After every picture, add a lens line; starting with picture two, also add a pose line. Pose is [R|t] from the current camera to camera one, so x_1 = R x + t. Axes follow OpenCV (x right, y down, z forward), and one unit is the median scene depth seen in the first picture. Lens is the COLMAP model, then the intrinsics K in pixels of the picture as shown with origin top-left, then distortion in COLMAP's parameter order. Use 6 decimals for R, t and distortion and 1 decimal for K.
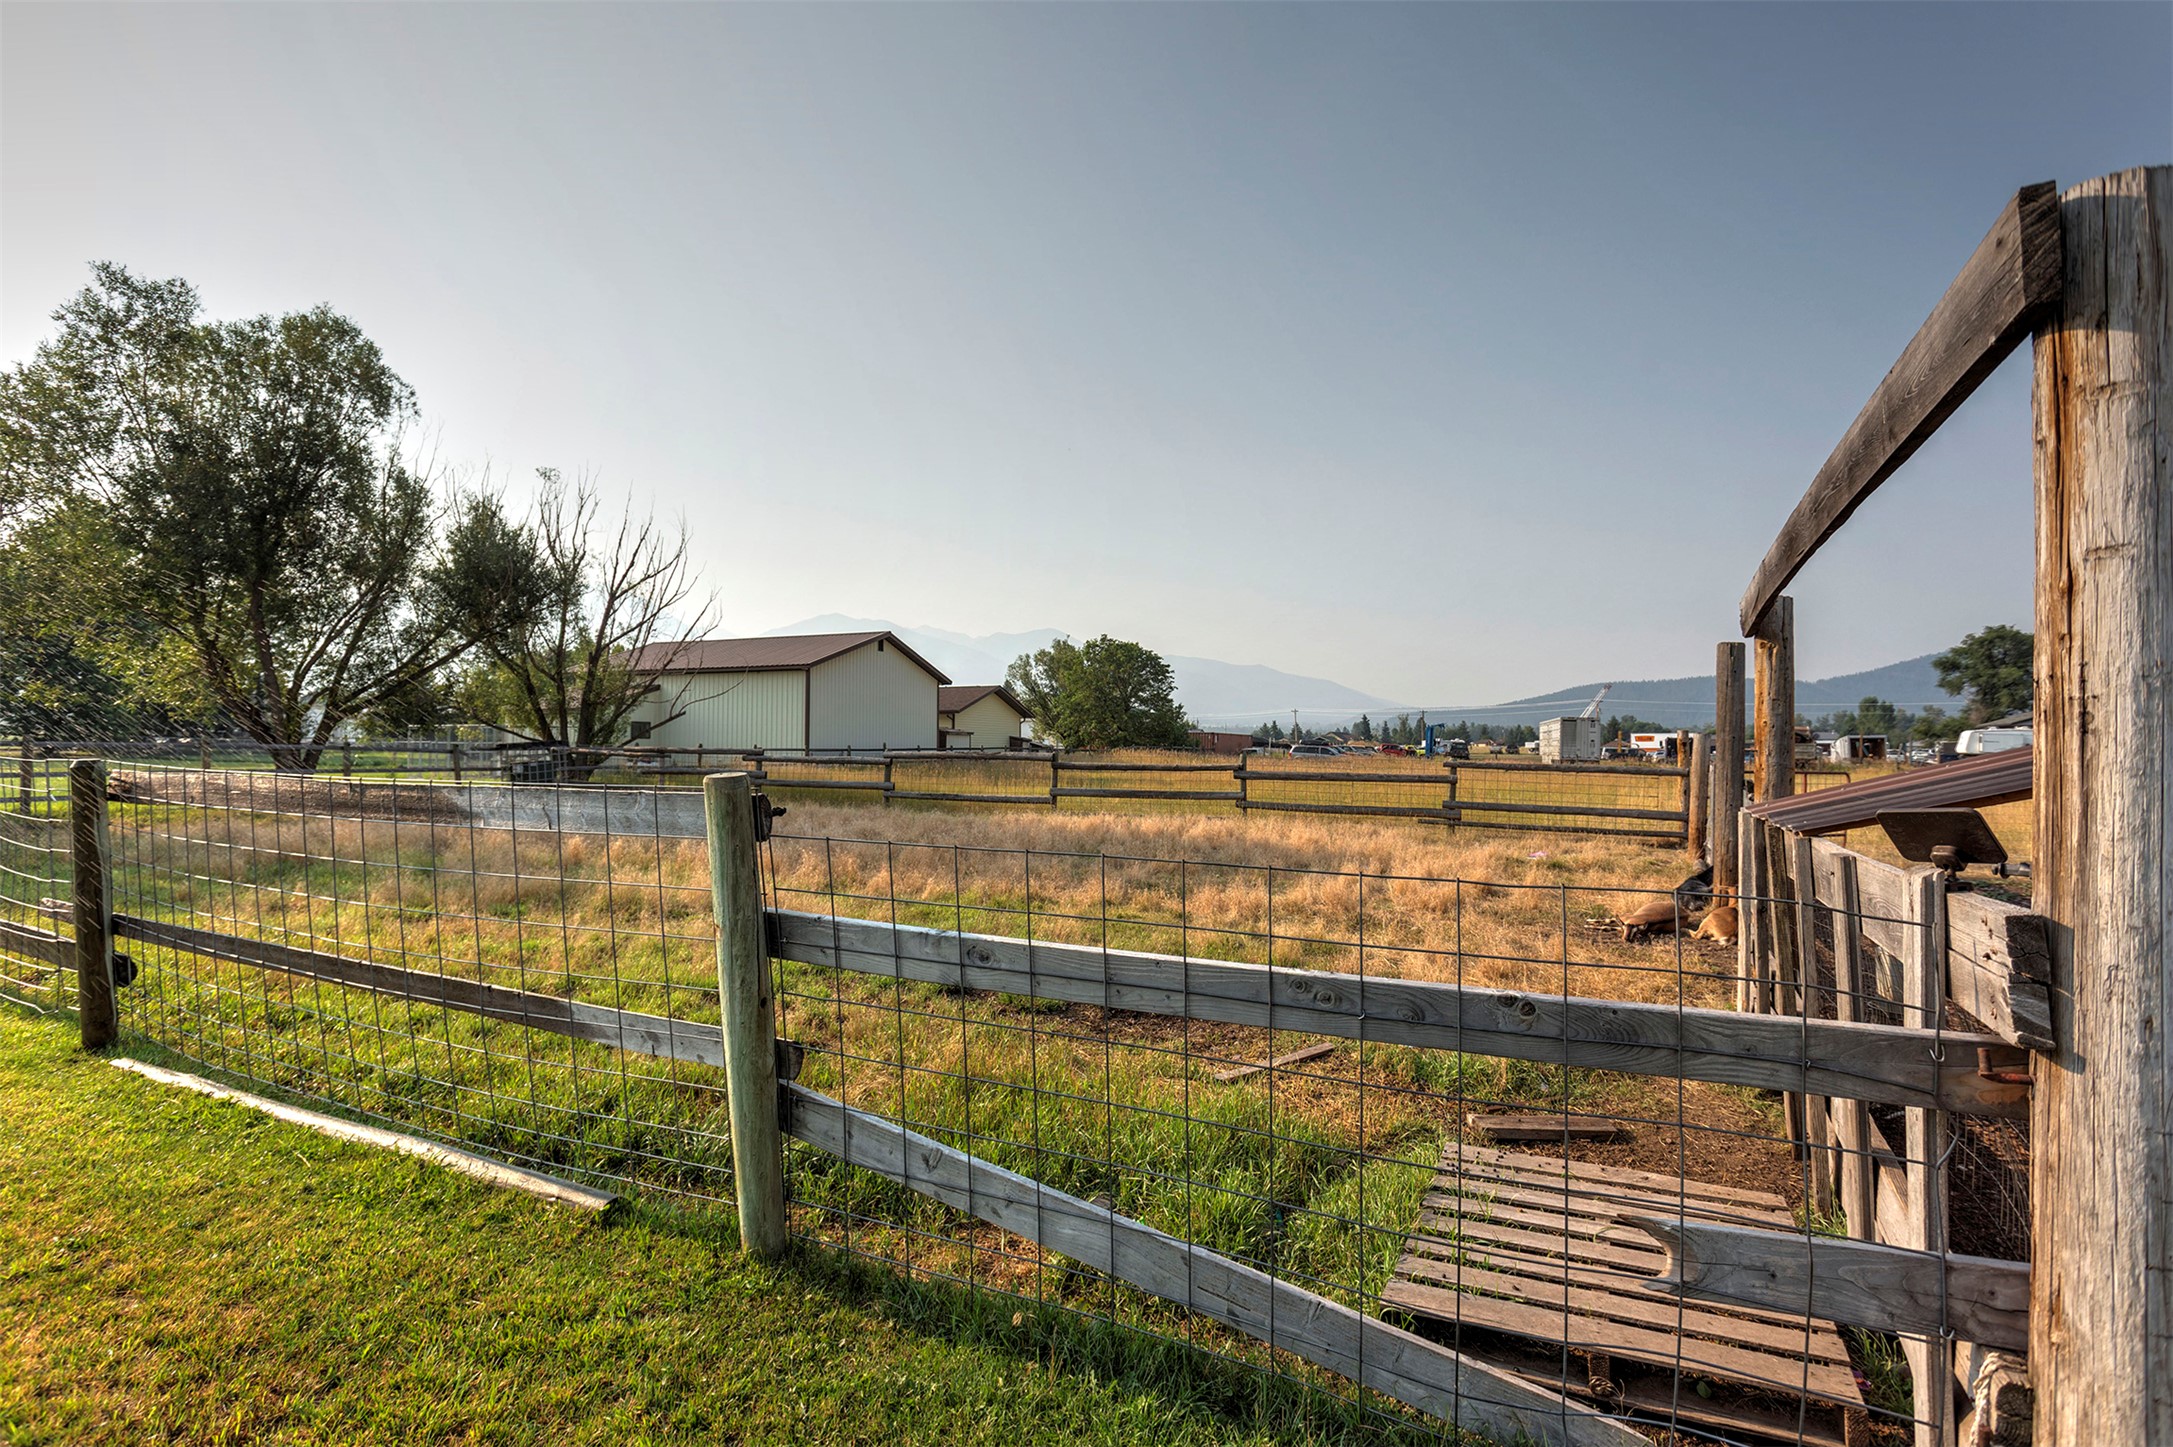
lens RADIAL K [[1030.8, 0, 1092.1], [0, 1030.8, 728.5], [0, 0, 1]] dist [0.004125, 0.000150]
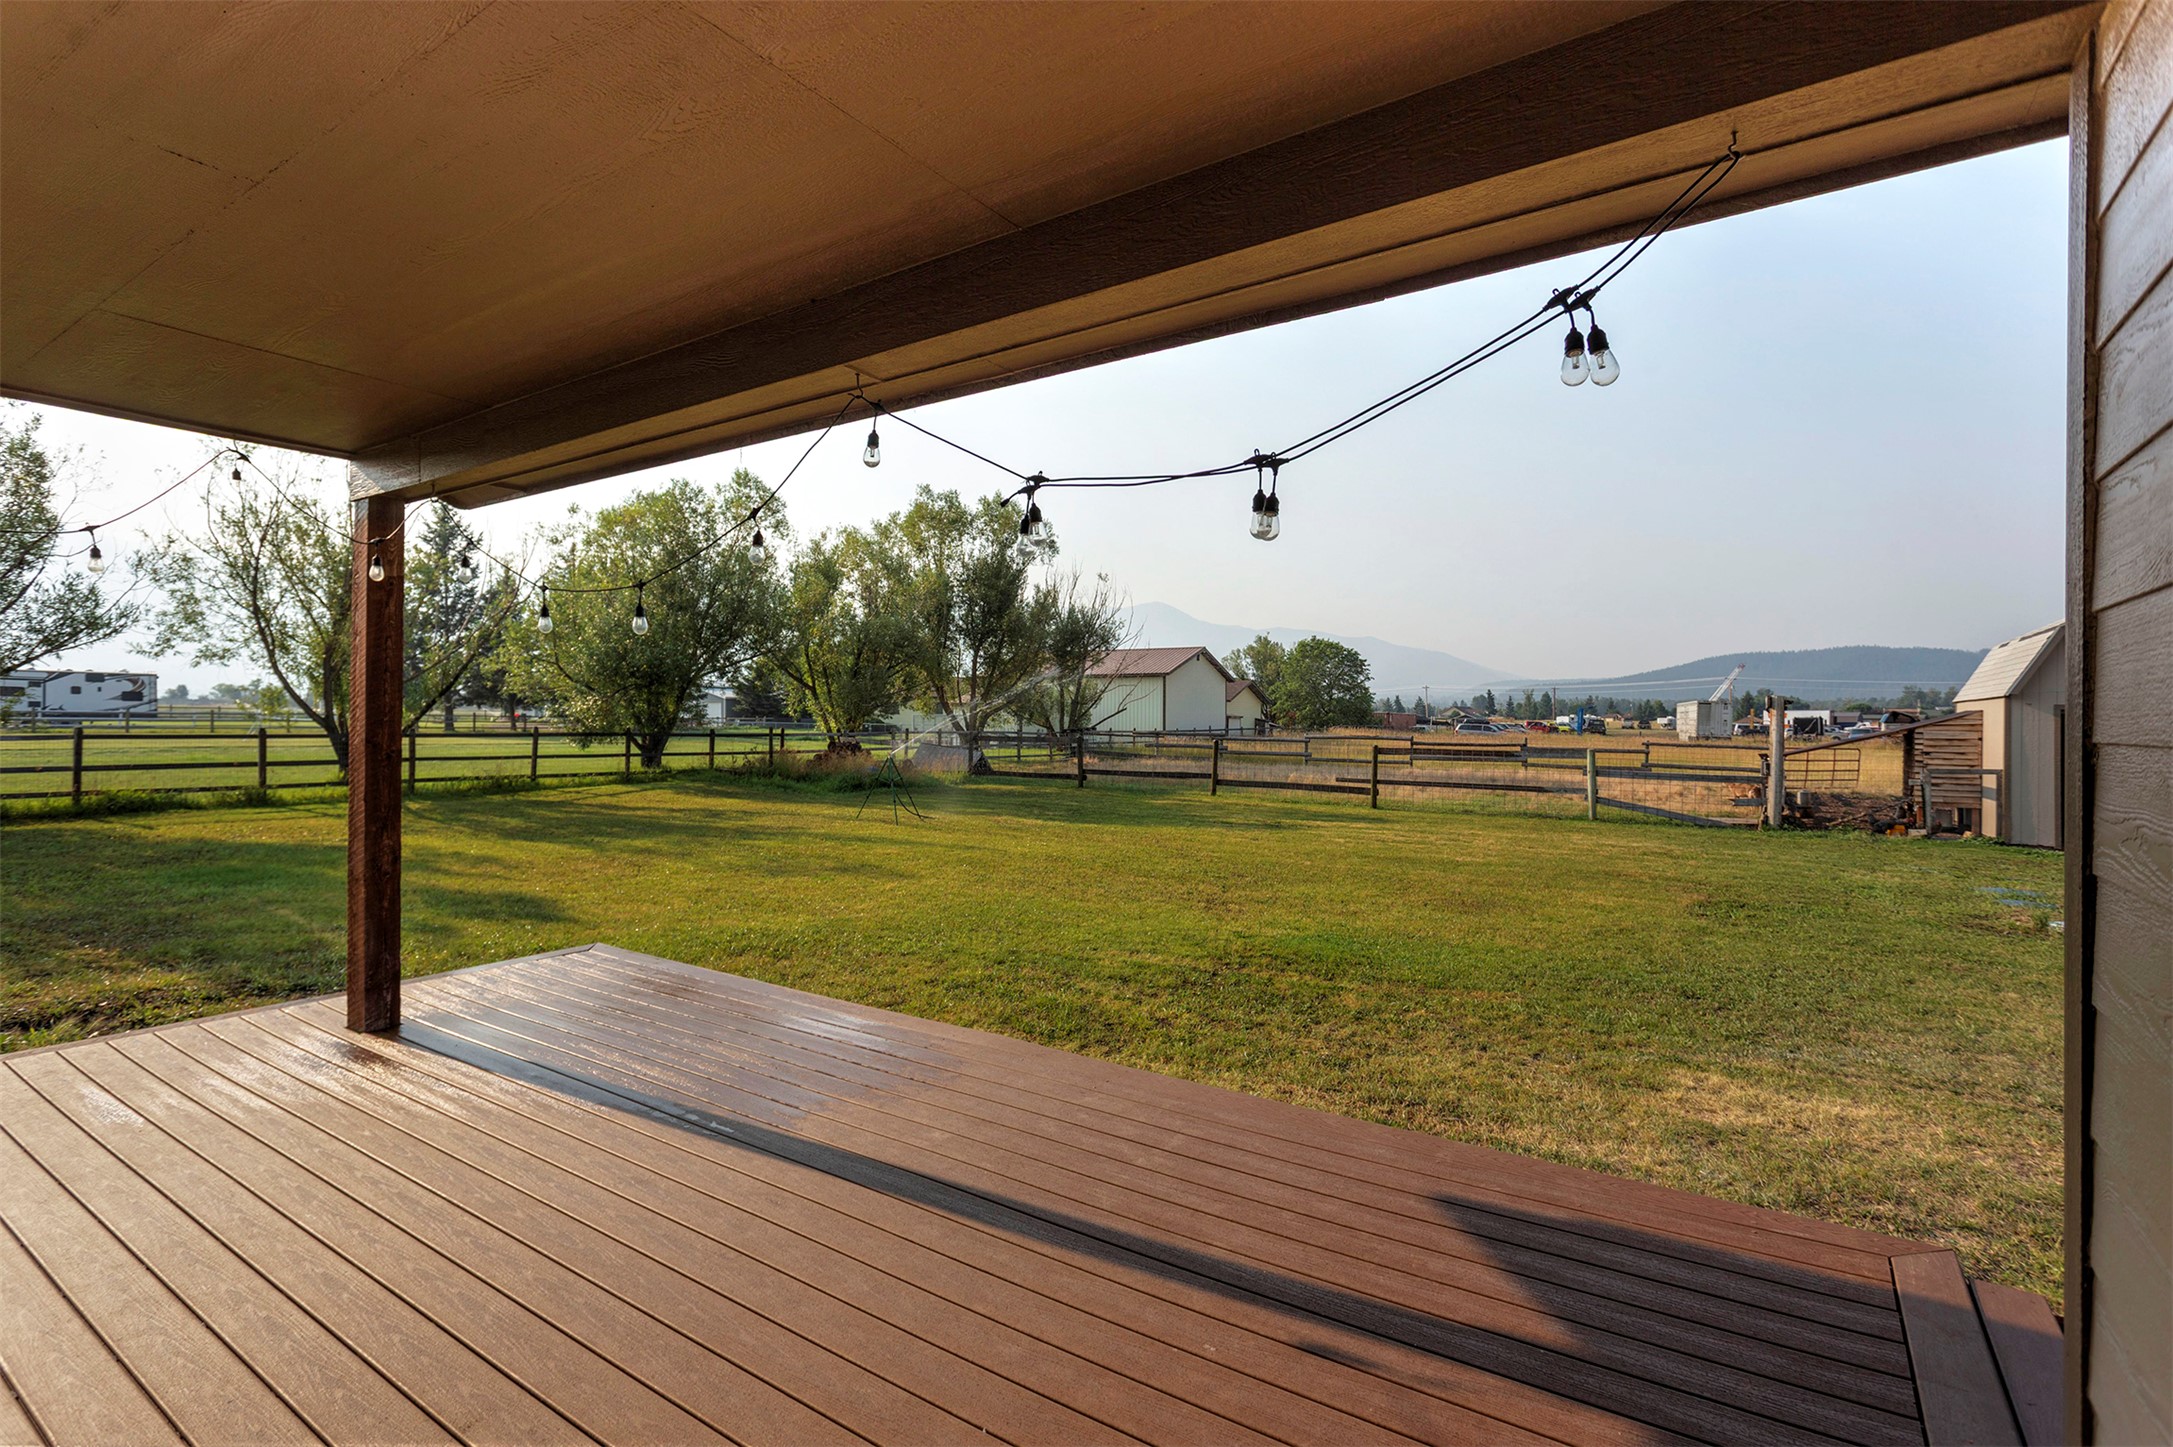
lens RADIAL K [[1030.8, 0, 1085.5], [0, 1030.8, 723.1], [0, 0, 1]] dist [0.004125, 0.000150]
pose [[0.994658, 0.001913, -0.103209, -0.112962], [0.000367, 0.999756, 0.022069, -0.010639], [0.103226, -0.021989, 0.994415, -0.232822]]
